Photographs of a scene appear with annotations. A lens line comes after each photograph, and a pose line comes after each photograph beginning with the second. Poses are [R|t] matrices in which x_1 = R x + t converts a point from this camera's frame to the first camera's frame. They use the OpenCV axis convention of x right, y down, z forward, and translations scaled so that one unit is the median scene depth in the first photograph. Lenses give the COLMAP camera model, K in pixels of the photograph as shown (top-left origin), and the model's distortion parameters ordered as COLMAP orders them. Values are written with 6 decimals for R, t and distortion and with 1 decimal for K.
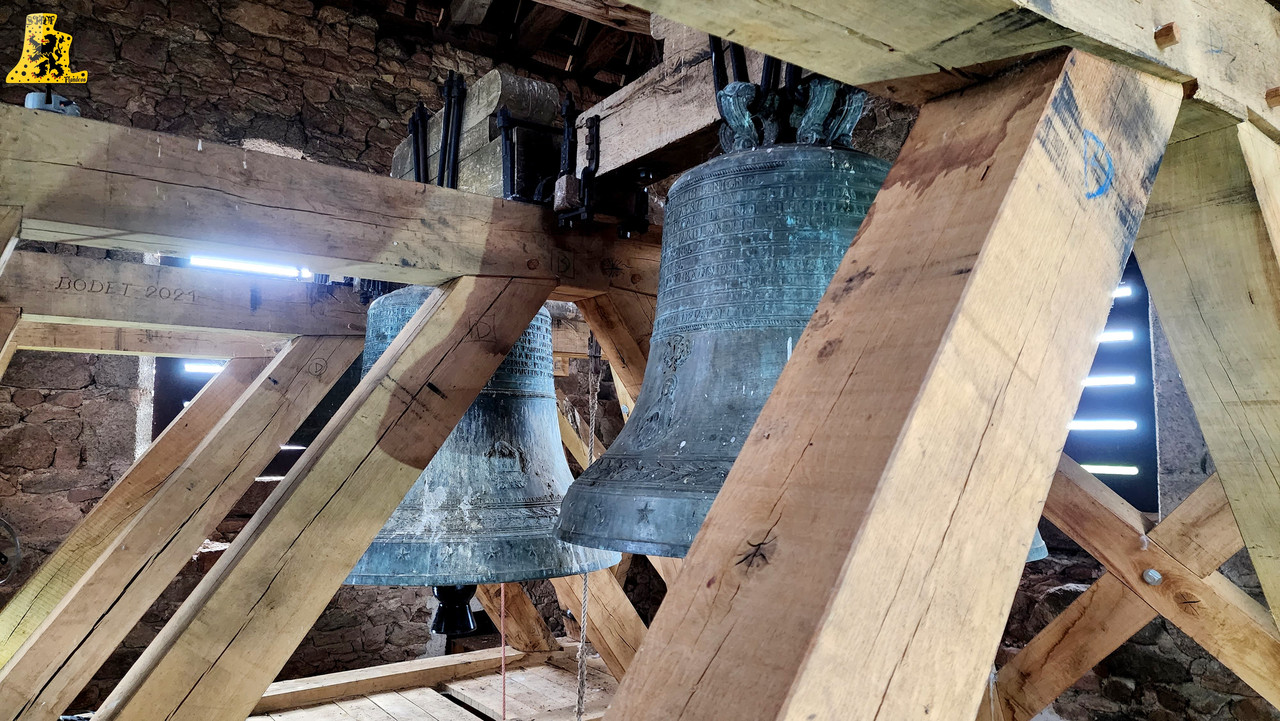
lens RADIAL K [[877.1, 0, 640.9], [0, 877.1, 360.8], [0, 0, 1]] dist [0.009185, -0.000488]
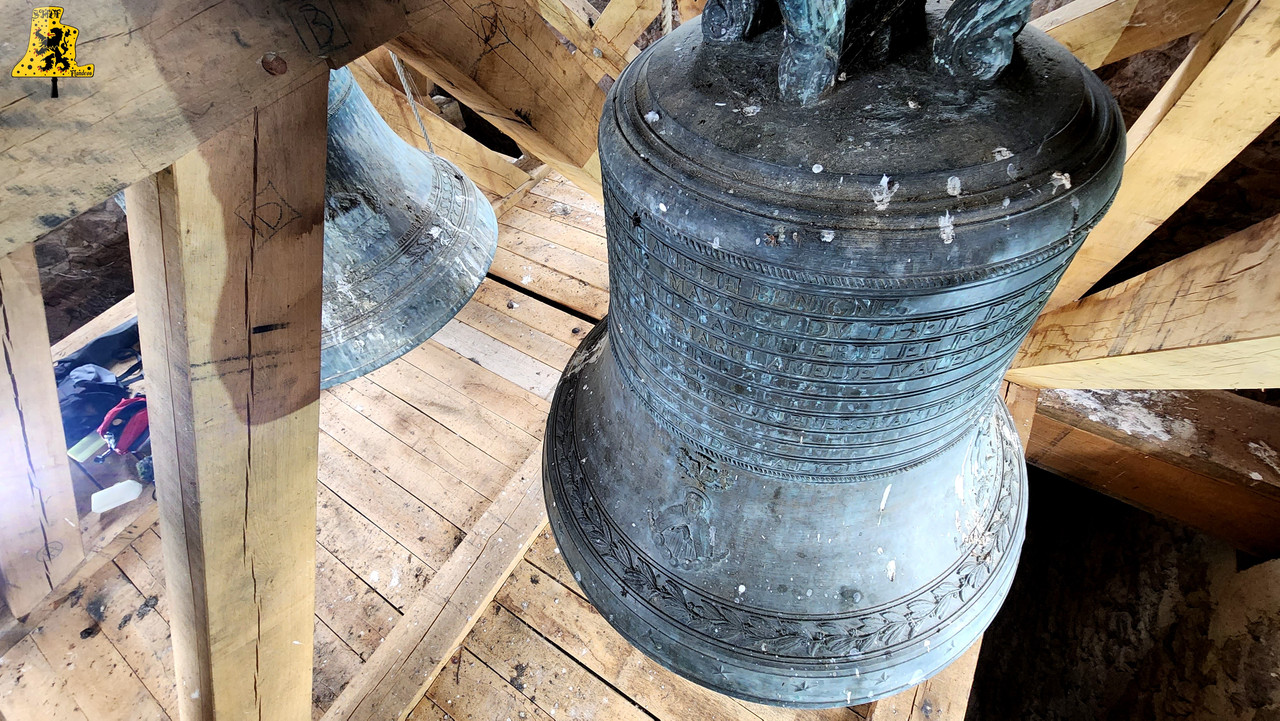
lens RADIAL K [[531.3, 0, 639.6], [0, 531.3, 360.2], [0, 0, 1]] dist [-0.004173, -0.000587]
pose [[0.923095, -0.352932, 0.152758, -0.024394], [0.060606, 0.525757, 0.848473, -0.262340], [-0.379767, -0.773963, 0.506713, 0.554046]]
